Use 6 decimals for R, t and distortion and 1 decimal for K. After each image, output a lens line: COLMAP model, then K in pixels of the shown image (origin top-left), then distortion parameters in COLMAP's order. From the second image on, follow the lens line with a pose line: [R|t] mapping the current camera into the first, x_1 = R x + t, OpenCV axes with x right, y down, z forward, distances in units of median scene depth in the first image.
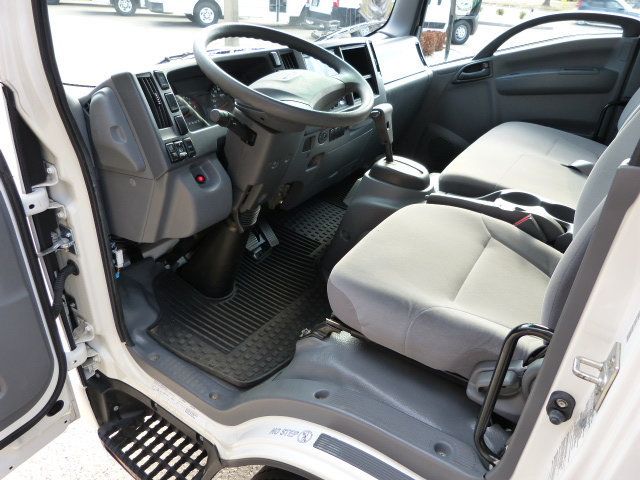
lens RADIAL K [[475.6, 0, 319.4], [0, 475.6, 239.9], [0, 0, 1]] dist [-0.033169, 0.019815]
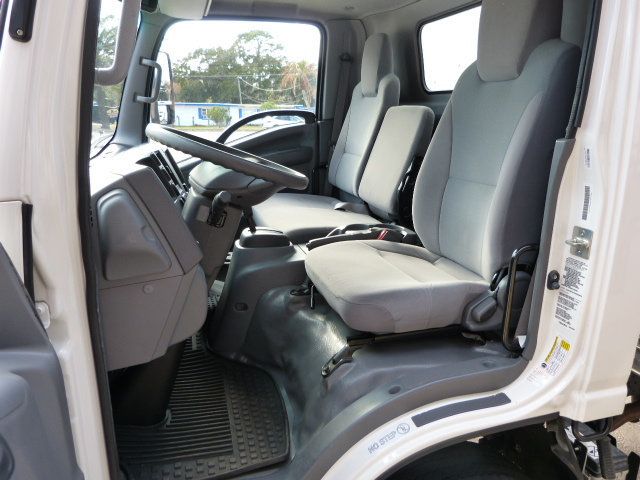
lens RADIAL K [[475.6, 0, 320.3], [0, 475.6, 238.1], [0, 0, 1]] dist [-0.033169, 0.019815]
pose [[0.661964, -0.242962, 0.709065, -0.668981], [0.396946, 0.916091, -0.056678, -0.025519], [-0.635797, 0.318979, 0.702861, 0.116451]]
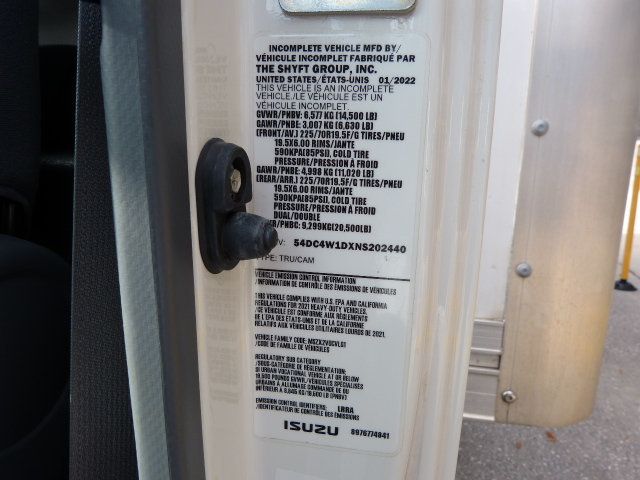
lens RADIAL K [[475.6, 0, 321.0], [0, 475.6, 240.2], [0, 0, 1]] dist [-0.033169, 0.019815]
pose [[-0.330412, -0.288250, 0.898744, 0.114035], [0.444331, 0.792600, 0.417559, 0.137207], [-0.832705, 0.537306, -0.133806, 0.496817]]
